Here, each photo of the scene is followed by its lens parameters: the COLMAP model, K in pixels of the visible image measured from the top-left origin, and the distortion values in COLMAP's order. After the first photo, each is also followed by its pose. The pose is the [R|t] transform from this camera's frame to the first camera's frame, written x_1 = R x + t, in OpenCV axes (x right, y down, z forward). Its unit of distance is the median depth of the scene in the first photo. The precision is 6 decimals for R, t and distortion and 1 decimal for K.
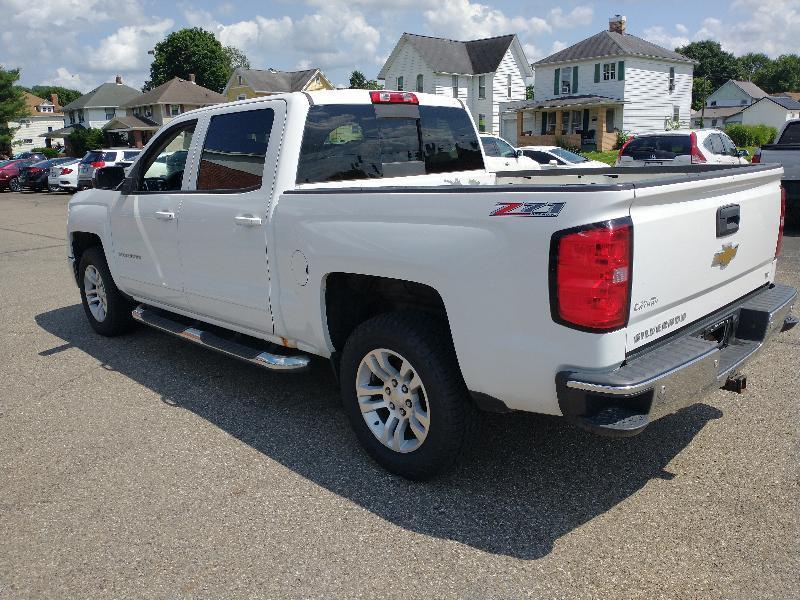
lens RADIAL K [[648.1, 0, 404.3], [0, 648.1, 298.4], [0, 0, 1]] dist [0.035240, -0.072079]
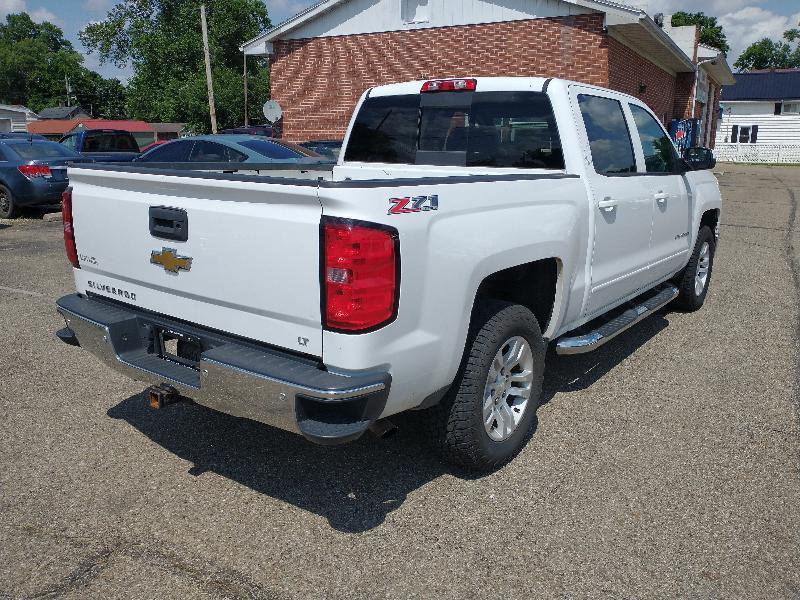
lens RADIAL K [[648.1, 0, 398.7], [0, 648.1, 297.8], [0, 0, 1]] dist [0.035240, -0.072079]
pose [[0.145705, 0.275365, -0.950234, 0.826933], [-0.242170, 0.941191, 0.235612, -0.180872], [0.959231, 0.195788, 0.203822, 0.649436]]
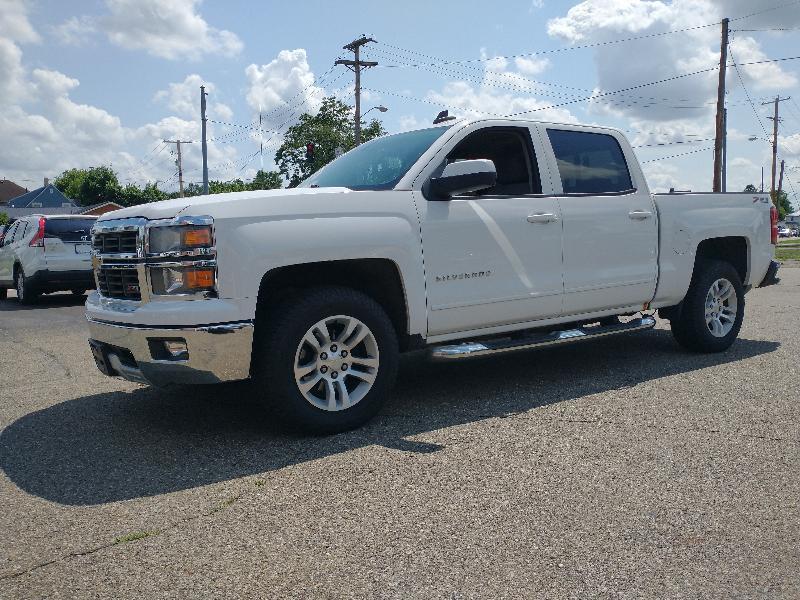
lens RADIAL K [[648.1, 0, 399.2], [0, 648.1, 298.6], [0, 0, 1]] dist [0.035240, -0.072079]
pose [[0.178217, -0.060117, 0.982153, -1.222363], [0.244307, 0.969582, 0.015017, -0.070688], [-0.953180, 0.237270, 0.187483, 0.943737]]
